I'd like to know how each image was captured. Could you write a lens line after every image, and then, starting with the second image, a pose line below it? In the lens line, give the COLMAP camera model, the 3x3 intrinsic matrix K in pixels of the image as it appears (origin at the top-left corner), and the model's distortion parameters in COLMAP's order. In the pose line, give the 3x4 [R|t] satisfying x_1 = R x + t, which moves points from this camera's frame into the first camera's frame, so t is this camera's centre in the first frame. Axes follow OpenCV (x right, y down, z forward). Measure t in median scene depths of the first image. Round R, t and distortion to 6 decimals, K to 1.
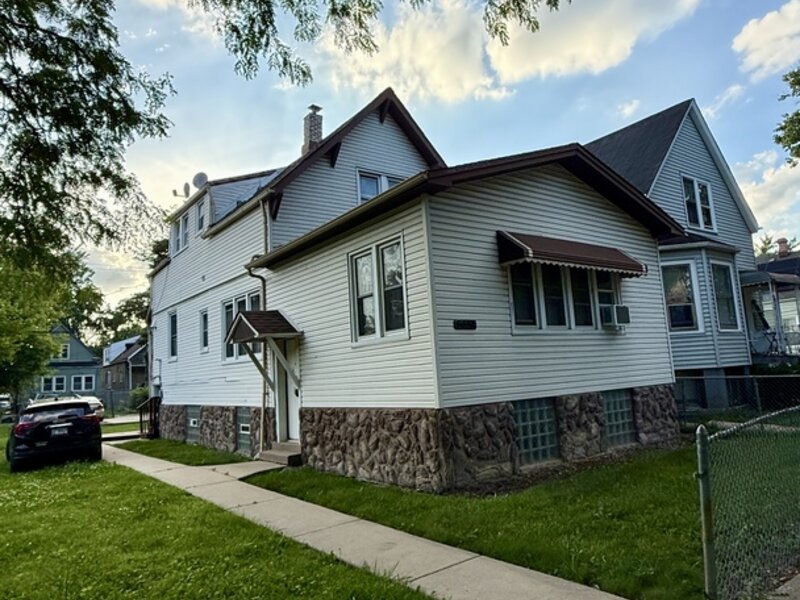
lens RADIAL K [[565.7, 0, 404.1], [0, 565.7, 297.5], [0, 0, 1]] dist [0.004429, 0.001802]
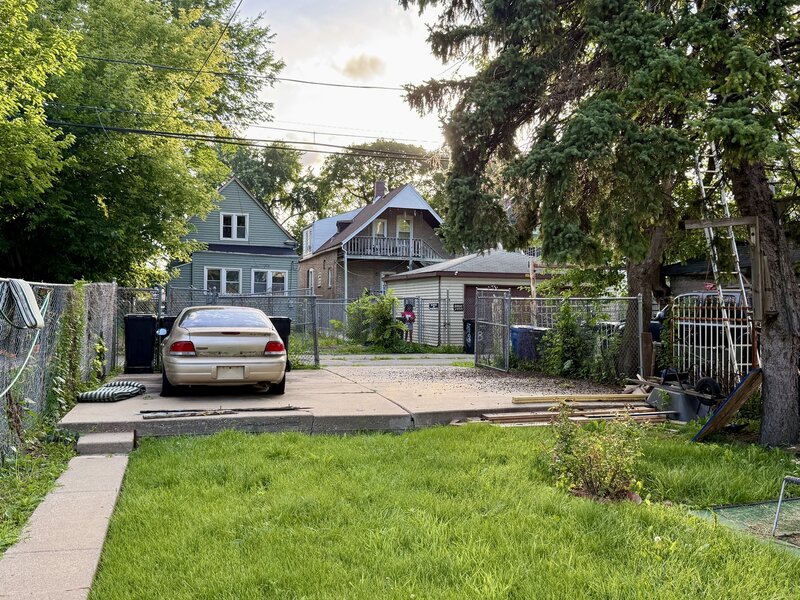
lens RADIAL K [[563.6, 0, 400.0], [0, 563.6, 300.0], [0, 0, 1]] dist [0.001367, 0.000241]
pose [[0.947588, 0.058776, -0.314043, -1.397983], [-0.016564, 0.990649, 0.135429, 0.466313], [0.319066, -0.123129, 0.939700, 2.682748]]
